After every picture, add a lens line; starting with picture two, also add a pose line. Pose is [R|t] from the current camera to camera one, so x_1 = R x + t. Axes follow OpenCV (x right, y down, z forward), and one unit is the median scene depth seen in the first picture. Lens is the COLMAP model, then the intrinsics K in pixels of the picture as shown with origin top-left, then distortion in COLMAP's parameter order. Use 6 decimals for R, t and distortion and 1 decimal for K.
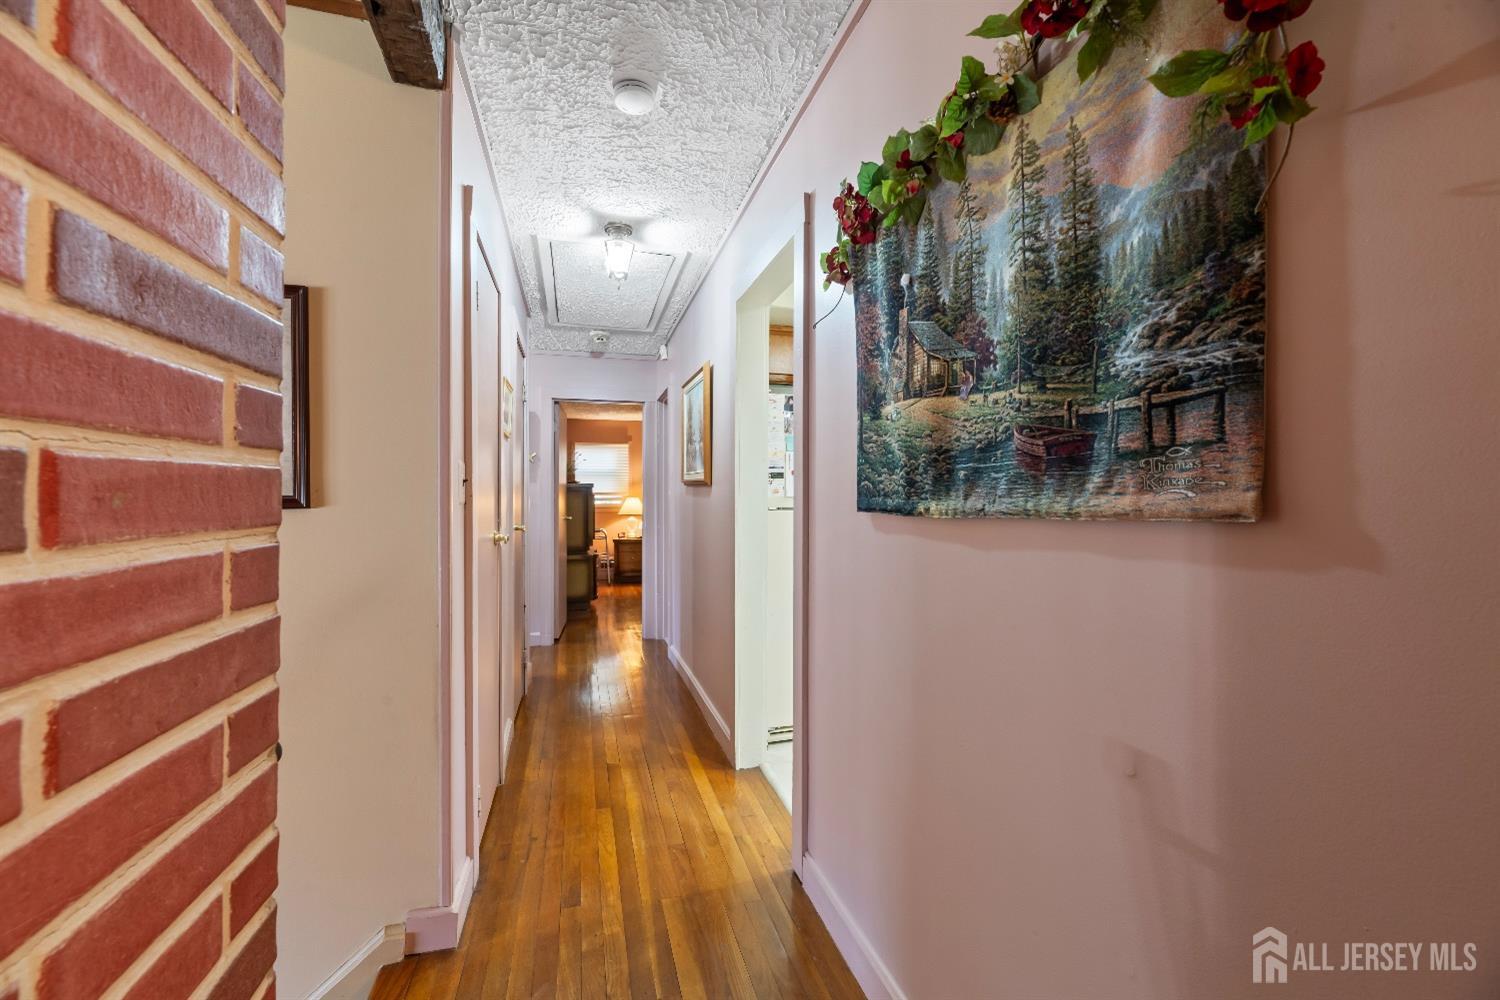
lens RADIAL K [[604.6, 0, 753.7], [0, 604.6, 496.4], [0, 0, 1]] dist [0.000552, -0.000352]
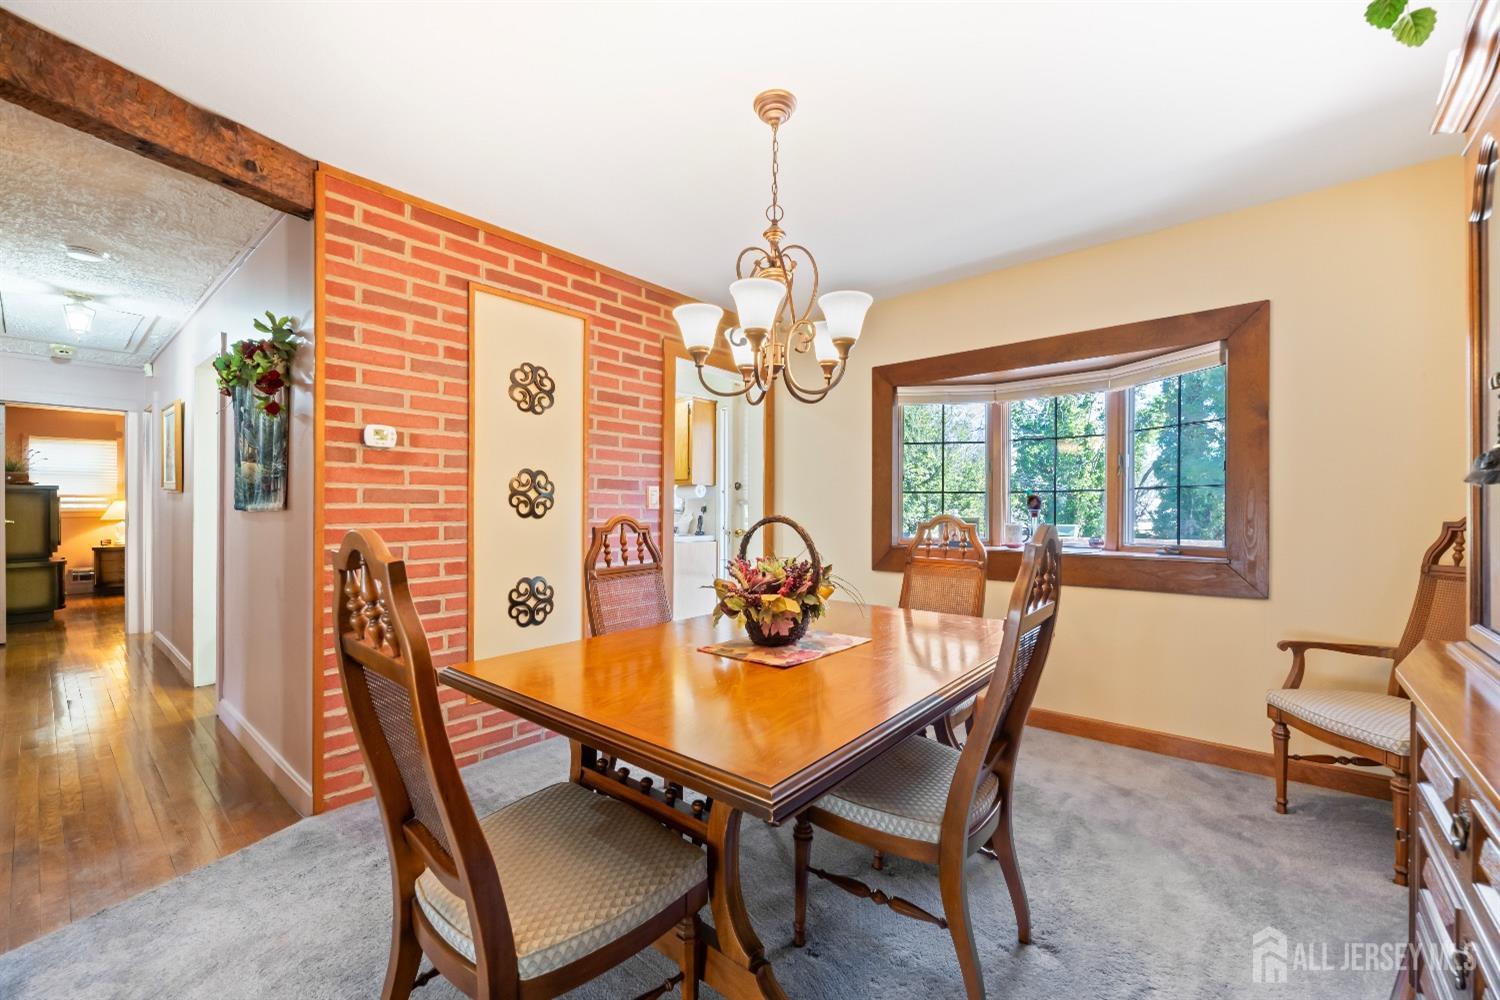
lens RADIAL K [[604.6, 0, 742.0], [0, 604.6, 507.3], [0, 0, 1]] dist [0.000552, -0.000352]
pose [[0.835489, -0.000489, 0.549508, 0.135851], [-0.005418, 0.999944, 0.009128, -0.003345], [-0.549481, -0.010604, 0.835439, -0.471165]]
